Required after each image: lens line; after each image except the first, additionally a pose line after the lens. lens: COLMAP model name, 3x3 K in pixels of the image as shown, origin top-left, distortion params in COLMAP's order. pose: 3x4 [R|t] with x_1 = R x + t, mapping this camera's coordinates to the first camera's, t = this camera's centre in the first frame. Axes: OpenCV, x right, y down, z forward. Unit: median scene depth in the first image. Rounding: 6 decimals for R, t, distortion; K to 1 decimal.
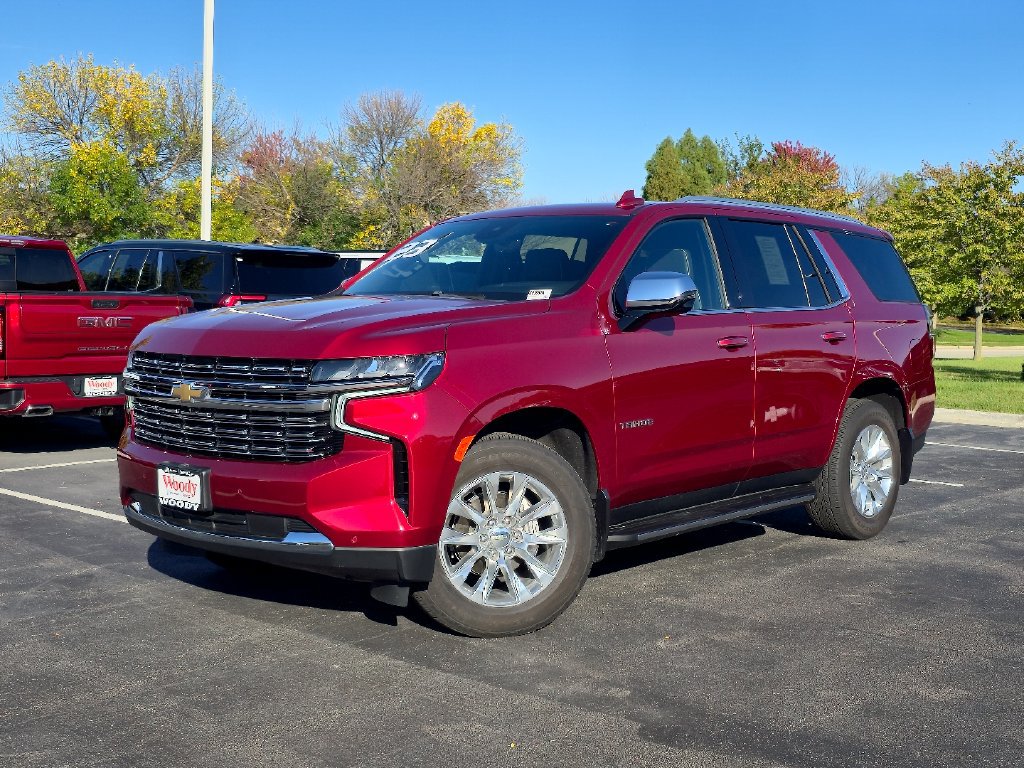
lens RADIAL K [[1276.6, 0, 512.0], [0, 1276.6, 384.0], [0, 0, 1]] dist [0.024510, -0.006848]
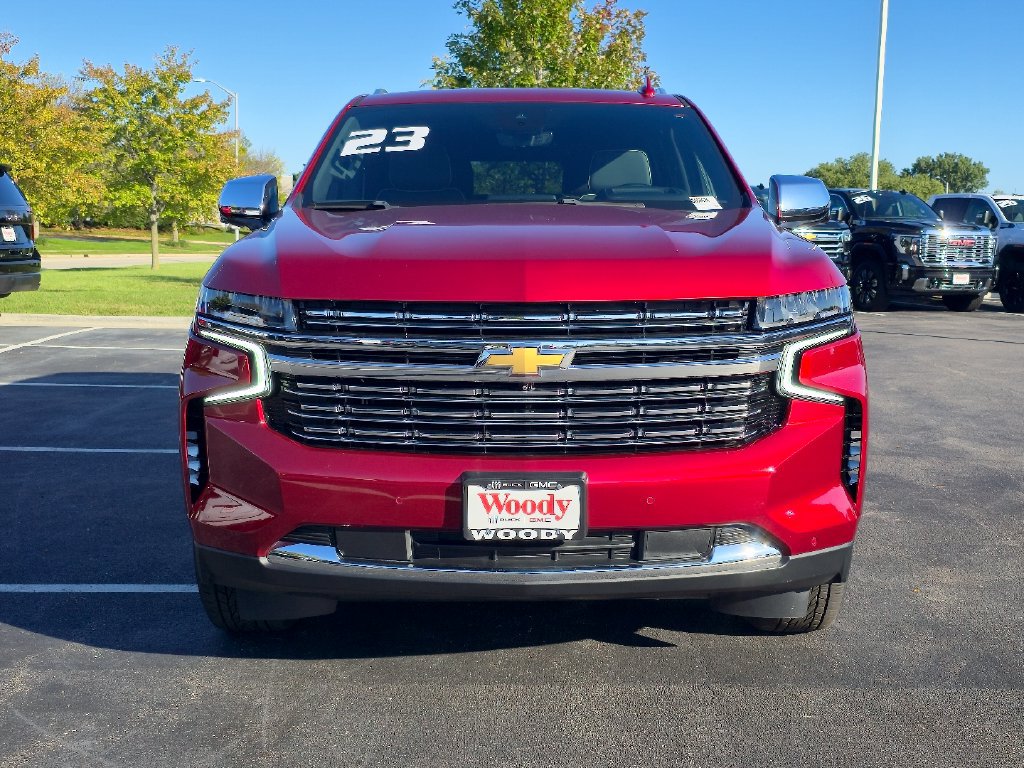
lens RADIAL K [[1276.6, 0, 512.0], [0, 1276.6, 384.0], [0, 0, 1]] dist [0.024510, -0.006848]
pose [[0.744203, -0.089132, 0.661980, -0.576403], [0.041341, 0.995303, 0.087536, -0.031433], [-0.666673, -0.037777, 0.744392, 0.451038]]
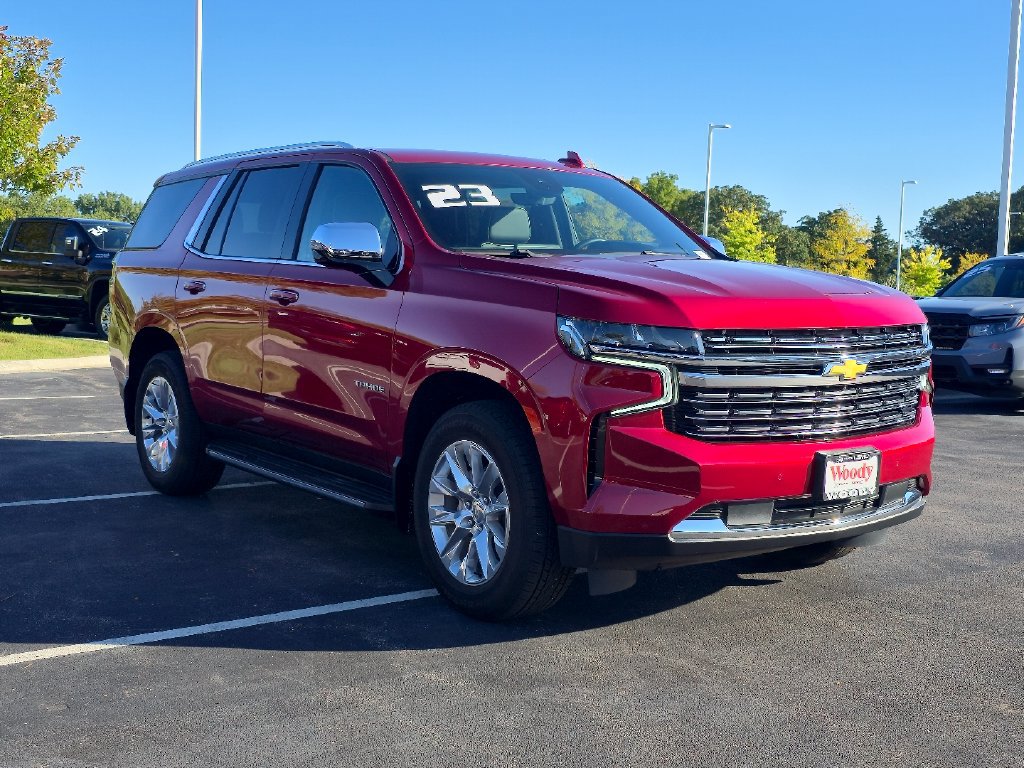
lens RADIAL K [[1252.8, 0, 512.0], [0, 1252.8, 384.0], [0, 0, 1]] dist [0.235533, 0.003521]
pose [[0.210967, -0.090080, 0.973334, -0.989810], [0.038560, 0.995737, 0.083796, -0.055842], [-0.976732, 0.019853, 0.213542, 0.880416]]
